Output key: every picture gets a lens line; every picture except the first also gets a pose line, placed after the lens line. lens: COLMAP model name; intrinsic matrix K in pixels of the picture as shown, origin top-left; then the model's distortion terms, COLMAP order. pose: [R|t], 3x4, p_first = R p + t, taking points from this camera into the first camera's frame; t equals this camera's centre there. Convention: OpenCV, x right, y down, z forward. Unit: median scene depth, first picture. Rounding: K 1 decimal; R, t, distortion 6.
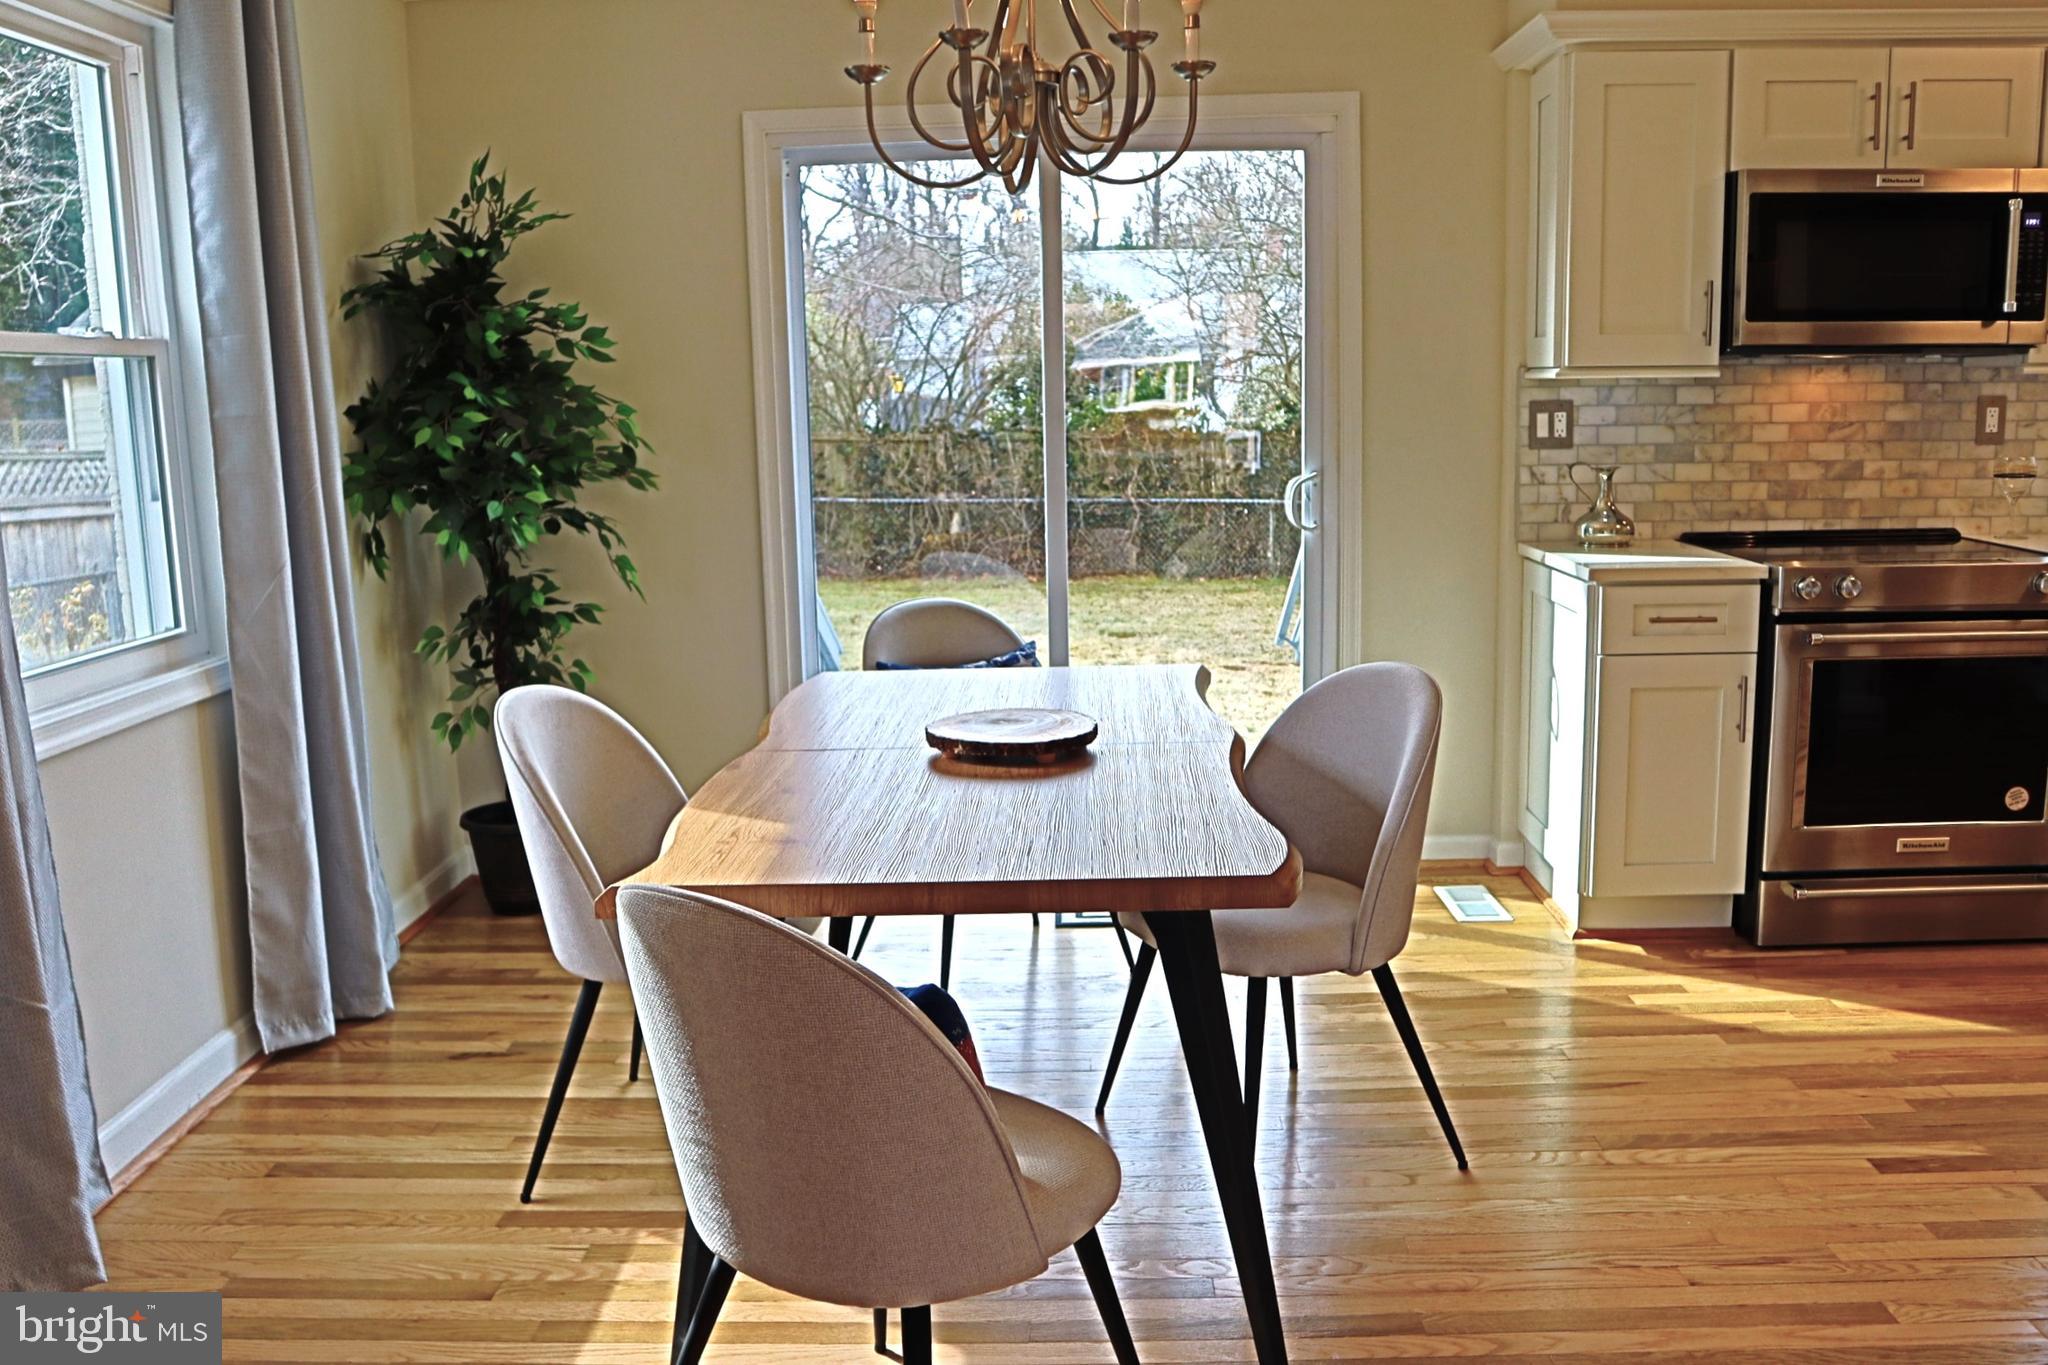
lens RADIAL K [[1666.3, 0, 1004.5], [0, 1666.3, 676.0], [0, 0, 1]] dist [-0.115205, 0.063588]
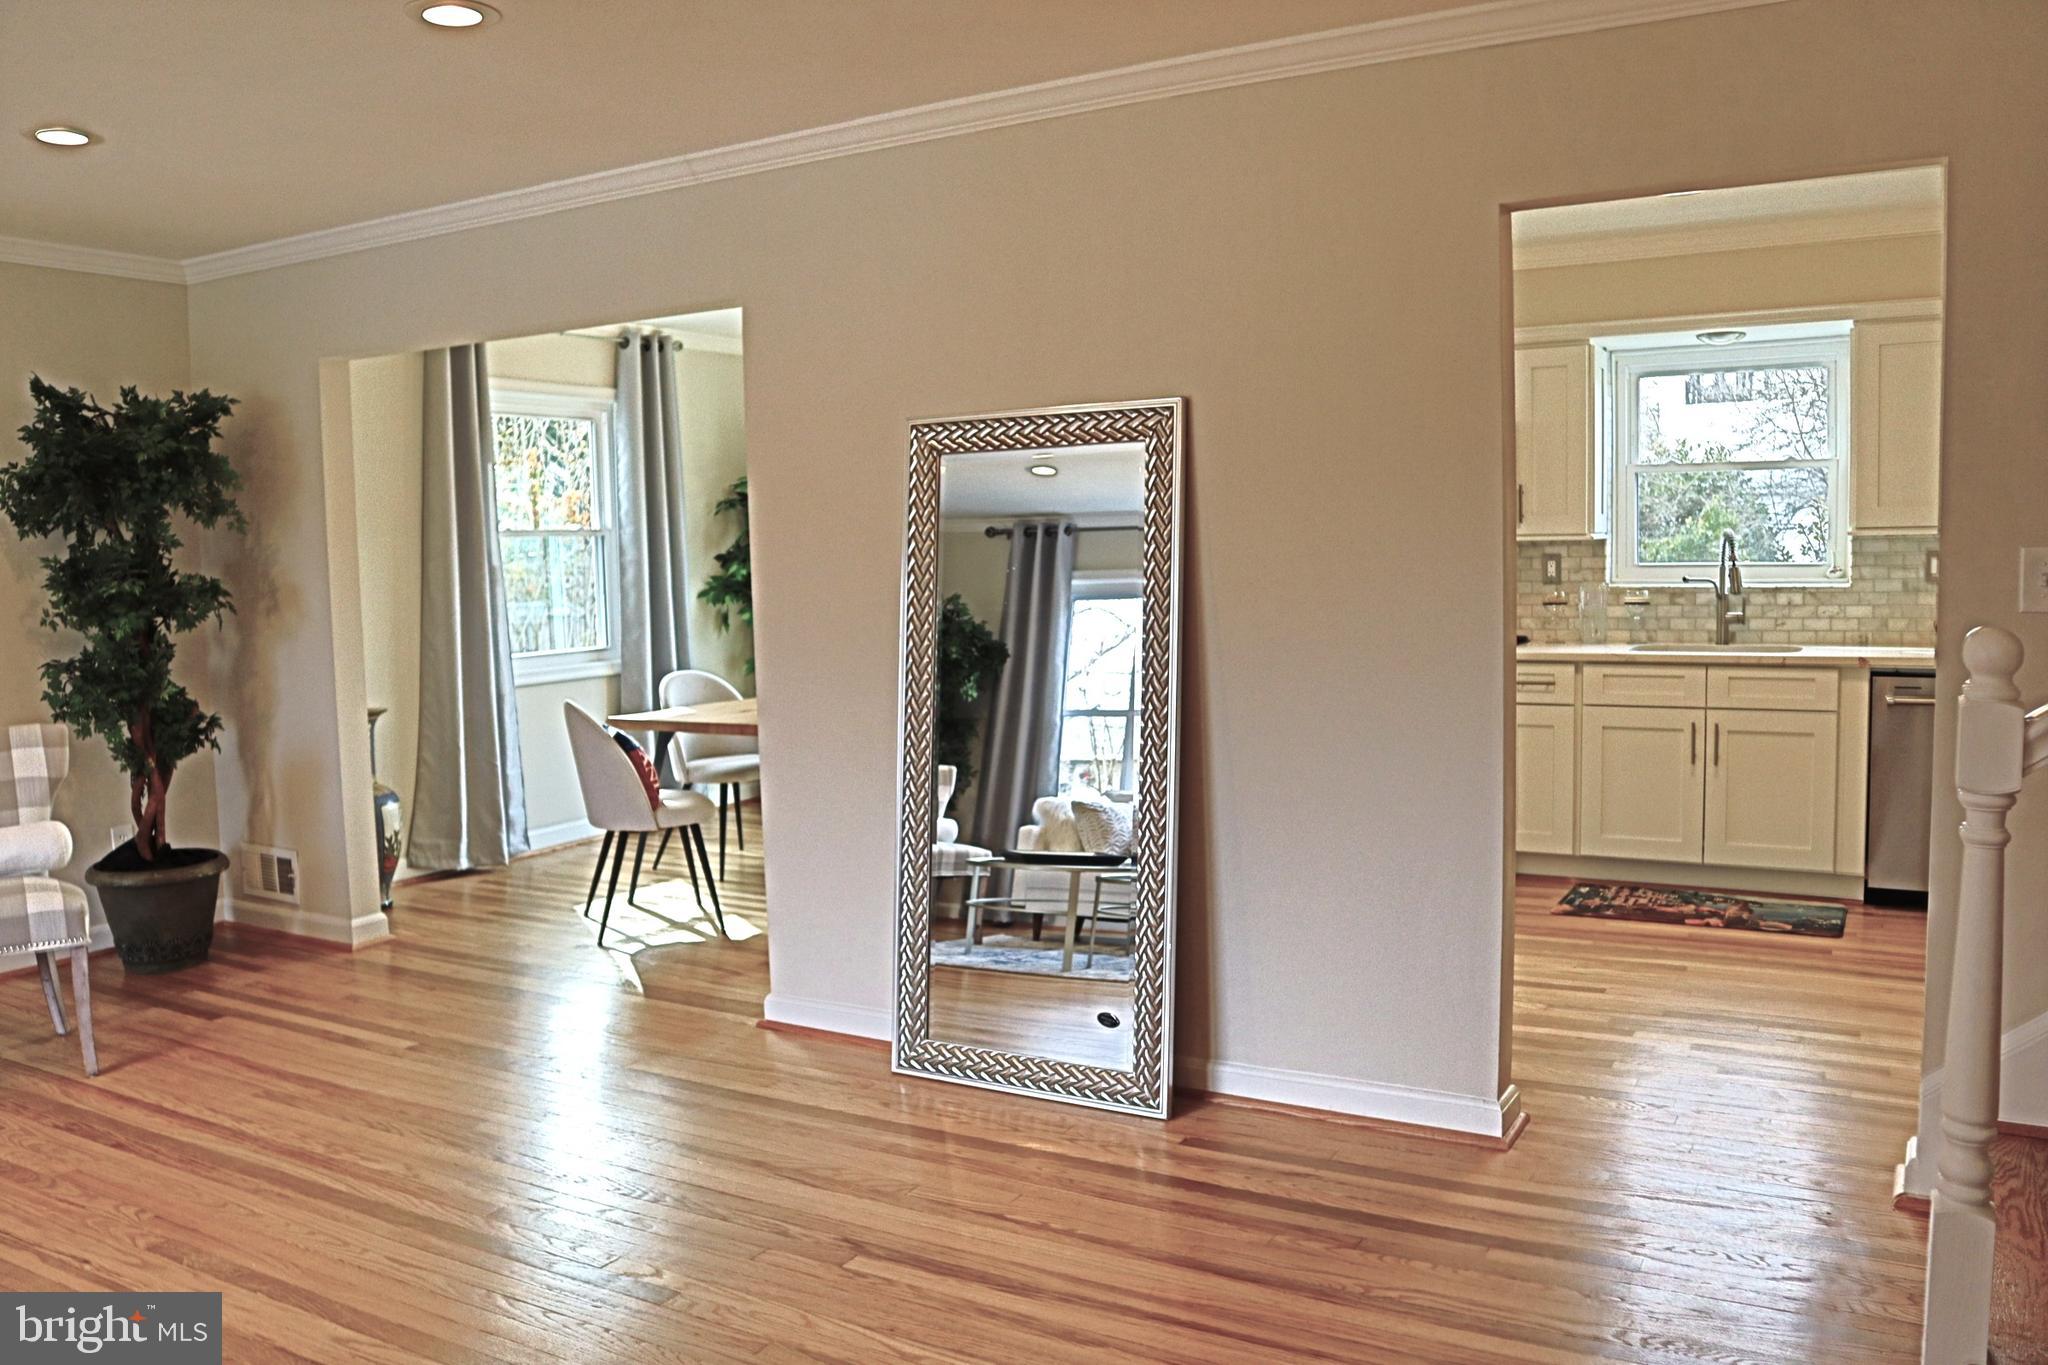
lens RADIAL K [[1567.4, 0, 1022.8], [0, 1567.4, 676.8], [0, 0, 1]] dist [-0.116360, 0.073713]
pose [[0.883049, 0.041421, -0.467449, 0.867103], [-0.076496, 0.995479, -0.056298, 0.073153], [0.463003, 0.085471, 0.882226, -0.582216]]
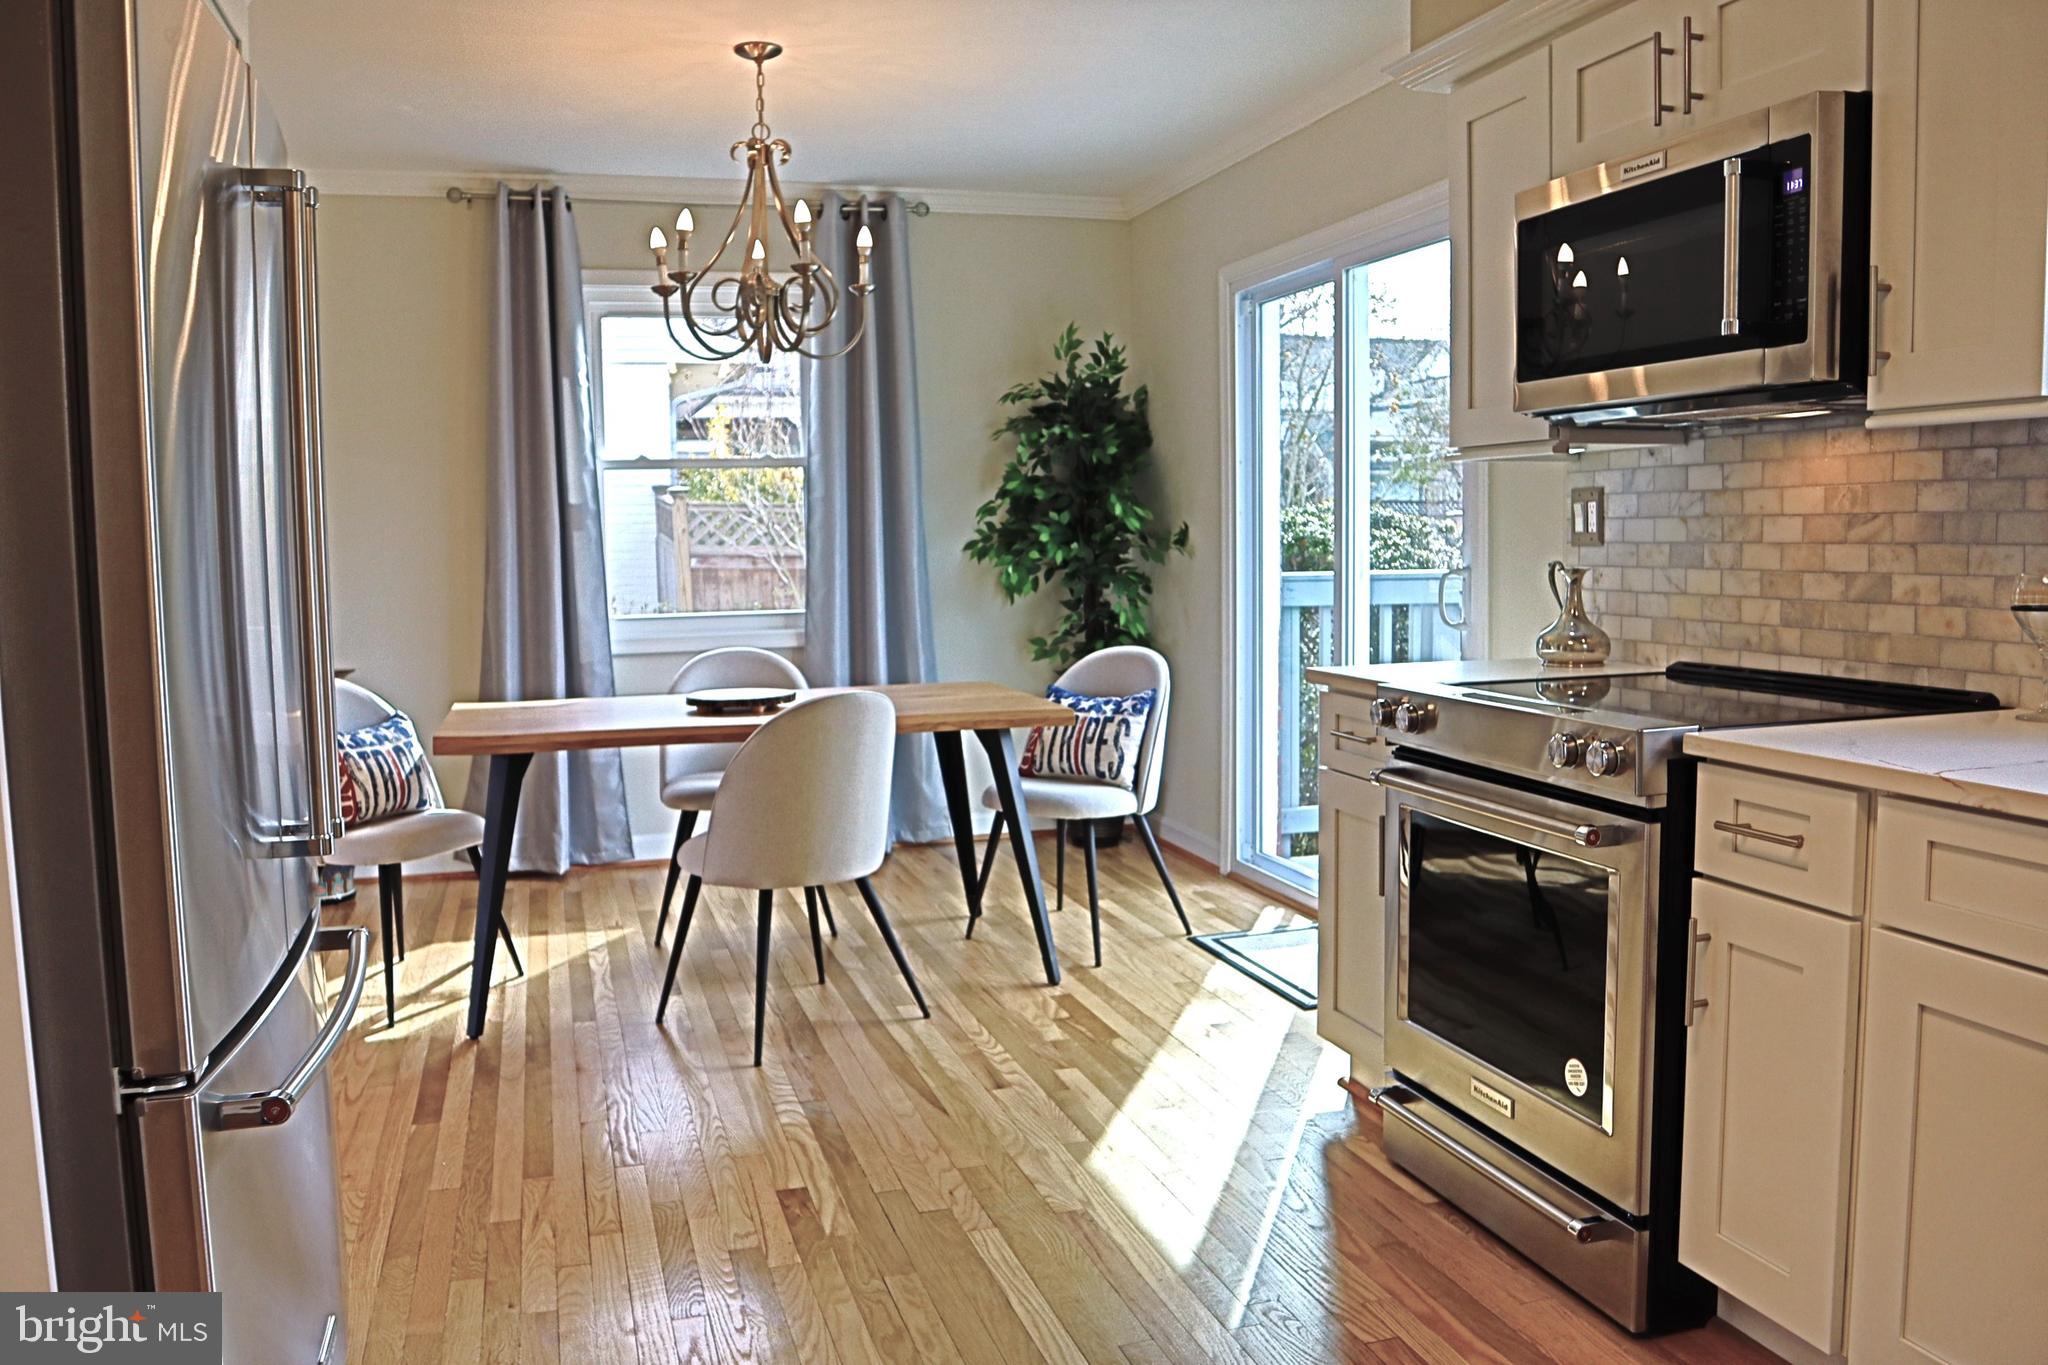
lens RADIAL K [[1583.8, 0, 1009.5], [0, 1583.8, 686.6], [0, 0, 1]] dist [-0.147349, 0.111066]
pose [[0.319761, 0.109938, -0.941099, 0.990278], [-0.150910, 0.986476, 0.063963, -0.075653], [0.935403, 0.121568, 0.332027, 0.483827]]
